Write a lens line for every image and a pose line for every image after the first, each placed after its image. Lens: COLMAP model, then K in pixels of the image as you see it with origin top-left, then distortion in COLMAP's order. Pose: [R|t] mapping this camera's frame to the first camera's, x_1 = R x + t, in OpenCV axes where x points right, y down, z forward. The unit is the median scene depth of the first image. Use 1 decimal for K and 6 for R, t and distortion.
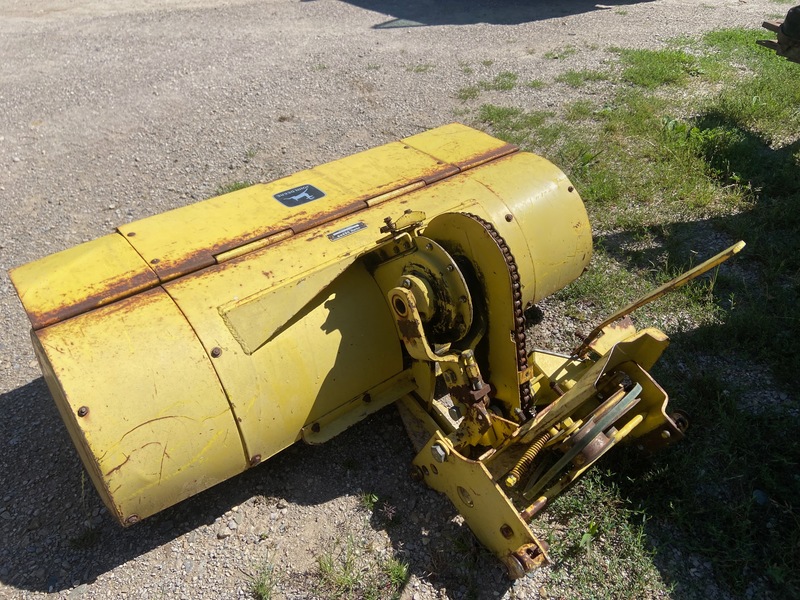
lens RADIAL K [[602.7, 0, 397.7], [0, 602.7, 284.8], [0, 0, 1]] dist [0.126434, -0.183992]
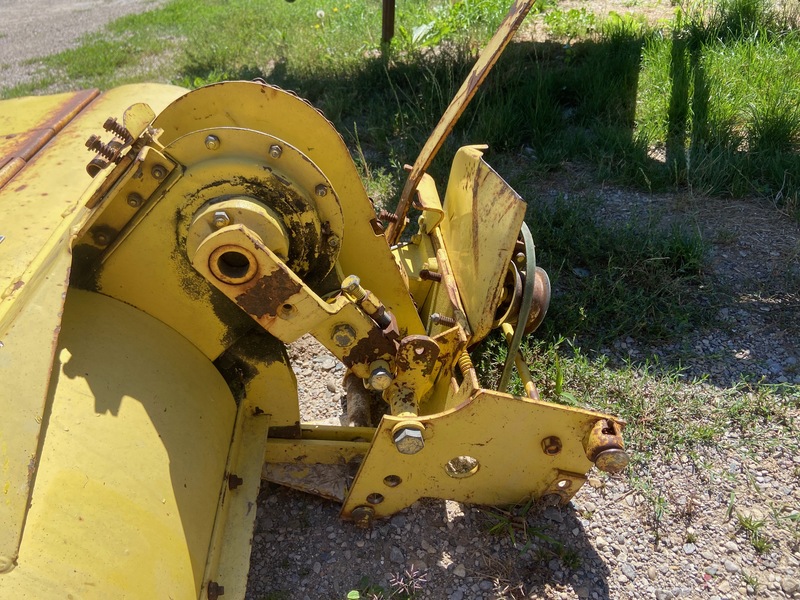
lens RADIAL K [[602.7, 0, 397.7], [0, 602.7, 284.8], [0, 0, 1]] dist [0.126434, -0.183992]
pose [[0.559708, -0.510025, 0.653148, -0.238551], [0.555063, 0.815976, 0.161518, 0.038476], [-0.615331, 0.272136, 0.739804, 0.466162]]
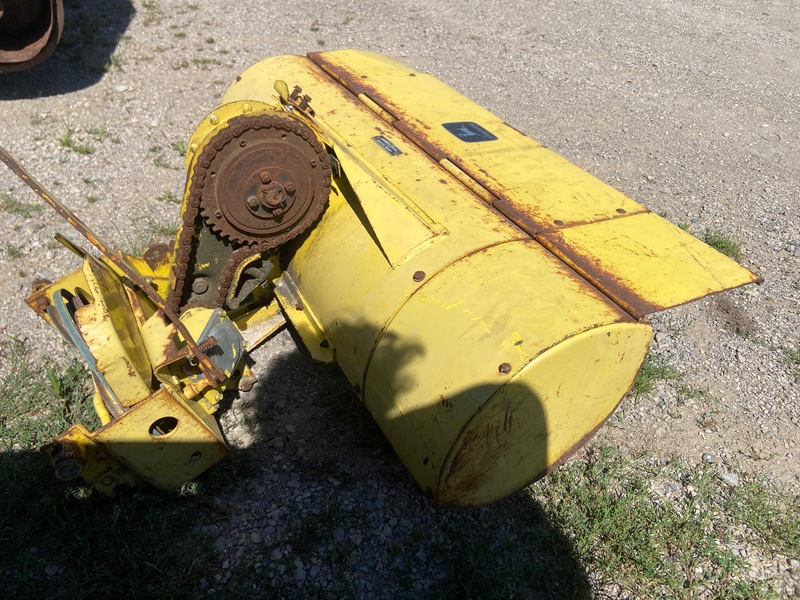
lens RADIAL K [[602.7, 0, 397.7], [0, 602.7, 284.8], [0, 0, 1]] dist [0.126434, -0.183992]
pose [[-0.179431, 0.567276, -0.803743, 0.832493], [-0.644369, 0.549581, 0.531742, -0.507996], [0.743366, 0.613318, 0.266923, 0.960463]]
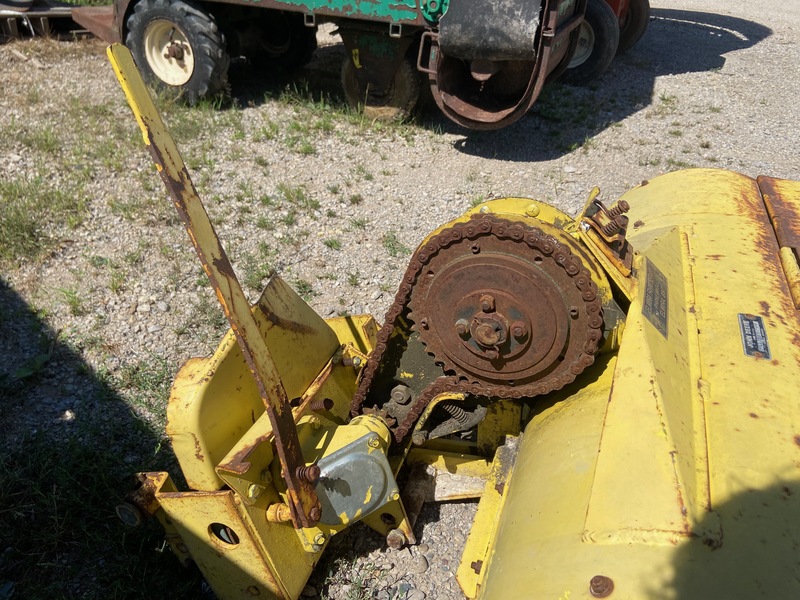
lens RADIAL K [[602.7, 0, 397.7], [0, 602.7, 284.8], [0, 0, 1]] dist [0.126434, -0.183992]
pose [[-0.859555, 0.222469, -0.460079, 0.464516], [-0.347910, 0.404698, 0.845682, -0.494571], [0.374331, 0.886976, -0.270461, 1.061253]]
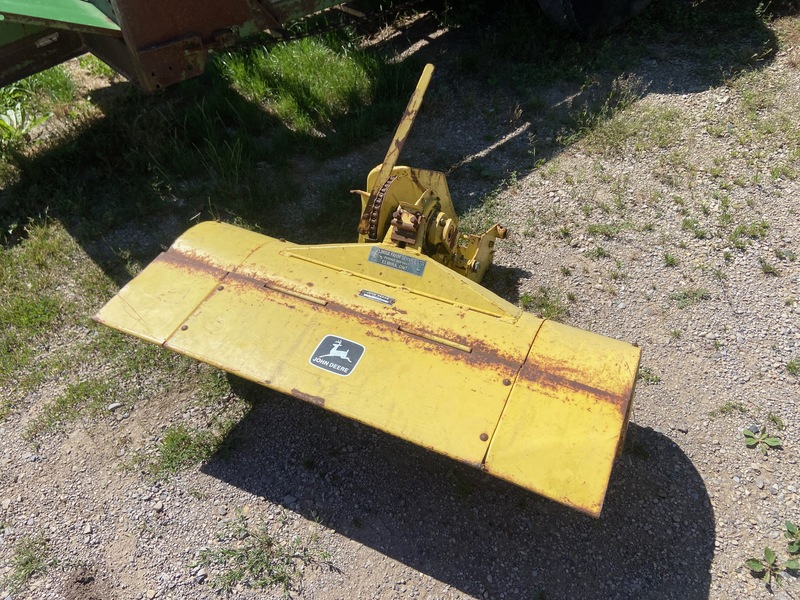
lens RADIAL K [[602.7, 0, 397.7], [0, 602.7, 284.8], [0, 0, 1]] dist [0.126434, -0.183992]
pose [[-0.439971, -0.607847, 0.661020, -0.890202], [0.576077, 0.373628, 0.727006, -0.959108], [-0.688884, 0.700660, 0.185782, 0.801422]]
